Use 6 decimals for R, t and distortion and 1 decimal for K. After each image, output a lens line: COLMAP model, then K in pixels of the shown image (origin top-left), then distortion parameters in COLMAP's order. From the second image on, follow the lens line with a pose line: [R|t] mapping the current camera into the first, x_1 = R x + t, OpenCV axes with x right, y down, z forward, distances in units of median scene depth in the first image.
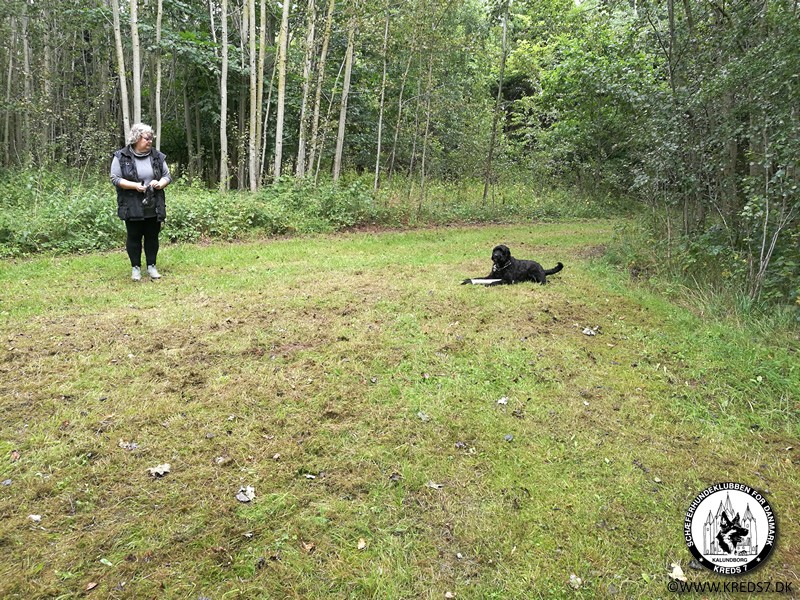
lens RADIAL K [[630.0, 0, 400.0], [0, 630.0, 300.0], [0, 0, 1]] dist [-0.009105, 0.000960]
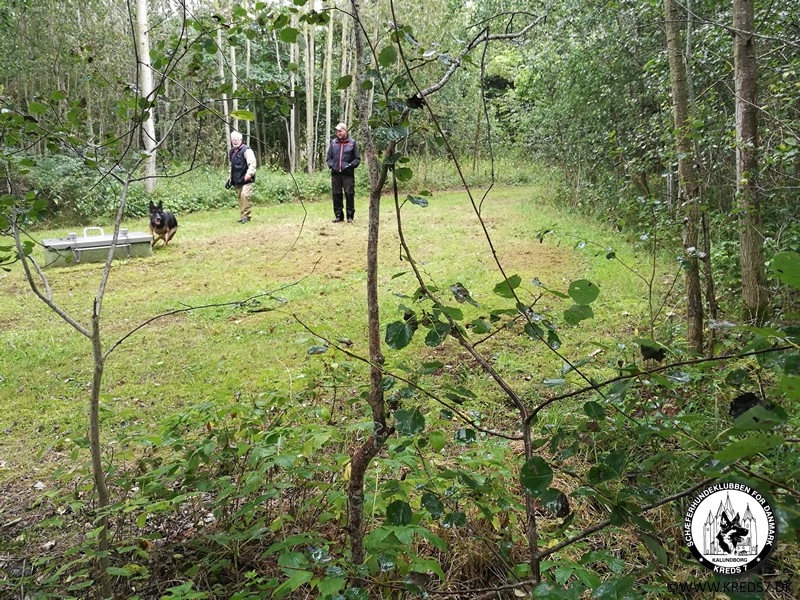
lens RADIAL K [[629.2, 0, 400.0], [0, 629.2, 300.0], [0, 0, 1]] dist [-0.001194, 0.008475]
pose [[0.998676, -0.036916, -0.035826, 0.014449], [0.038056, 0.998774, 0.031671, 0.094011], [0.034613, -0.032992, 0.998856, -0.517025]]
